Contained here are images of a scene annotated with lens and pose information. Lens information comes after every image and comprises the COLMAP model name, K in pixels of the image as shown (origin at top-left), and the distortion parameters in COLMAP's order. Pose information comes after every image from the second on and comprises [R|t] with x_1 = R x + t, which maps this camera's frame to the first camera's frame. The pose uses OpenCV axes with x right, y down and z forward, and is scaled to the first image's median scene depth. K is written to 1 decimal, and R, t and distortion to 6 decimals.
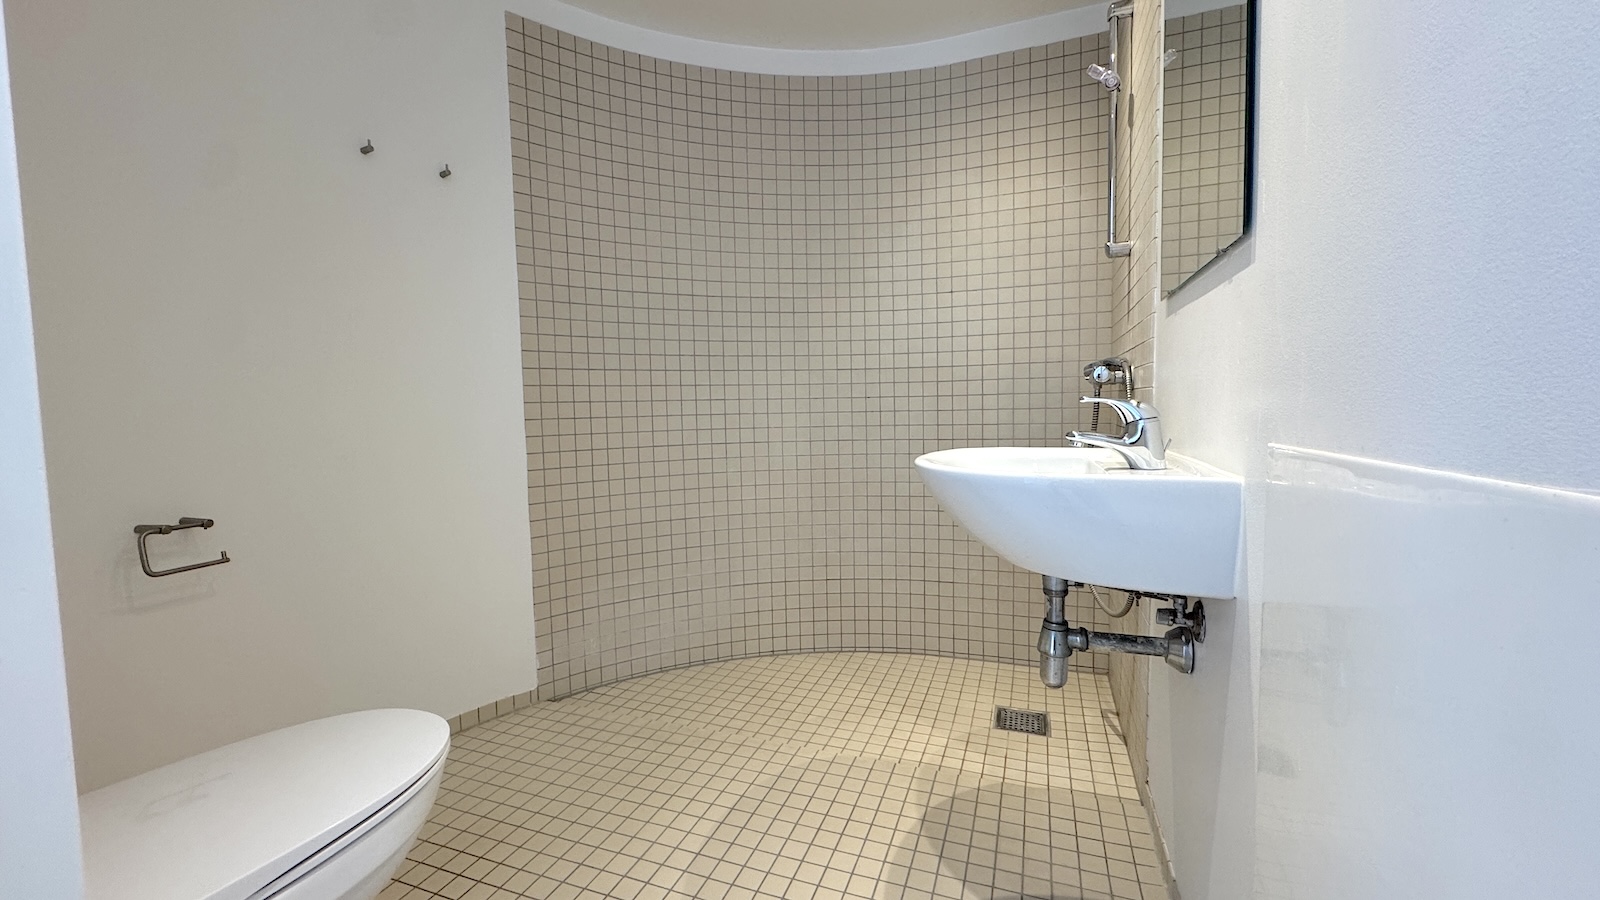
lens RADIAL K [[636.2, 0, 804.1], [0, 636.2, 444.4], [0, 0, 1]] dist [-0.002396, -0.000139]
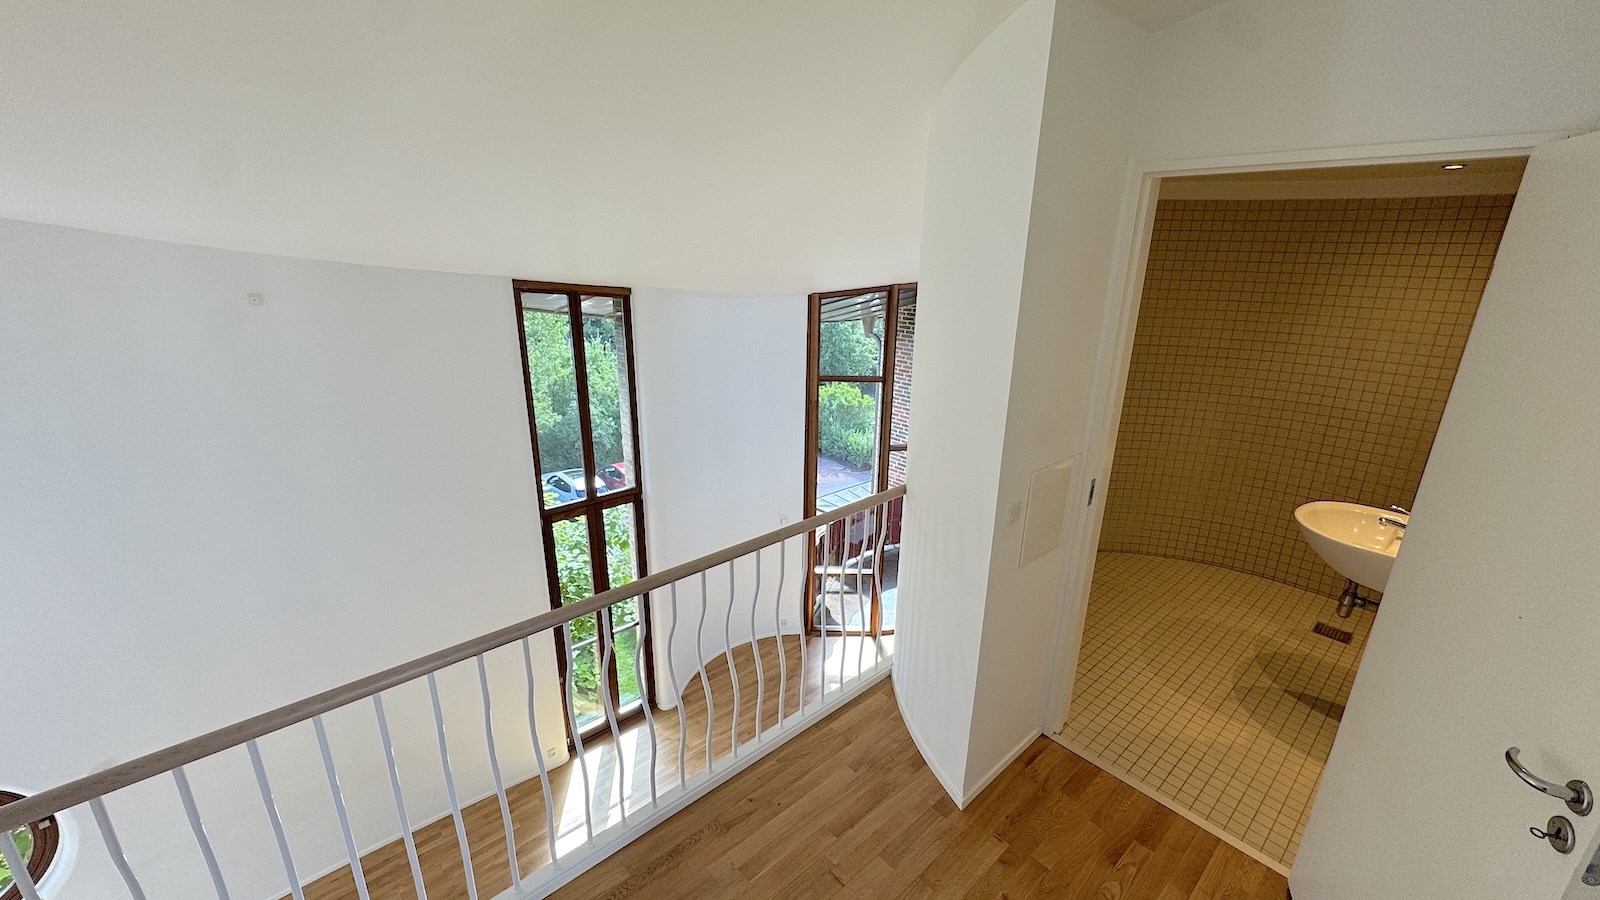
lens RADIAL K [[636.2, 0, 803.9], [0, 636.2, 449.8], [0, 0, 1]] dist [-0.002396, -0.000139]
pose [[0.881271, 0.173379, -0.439660, -0.245365], [-0.058343, 0.963074, 0.262840, -0.403625], [0.468996, -0.205982, 0.858845, -1.027862]]
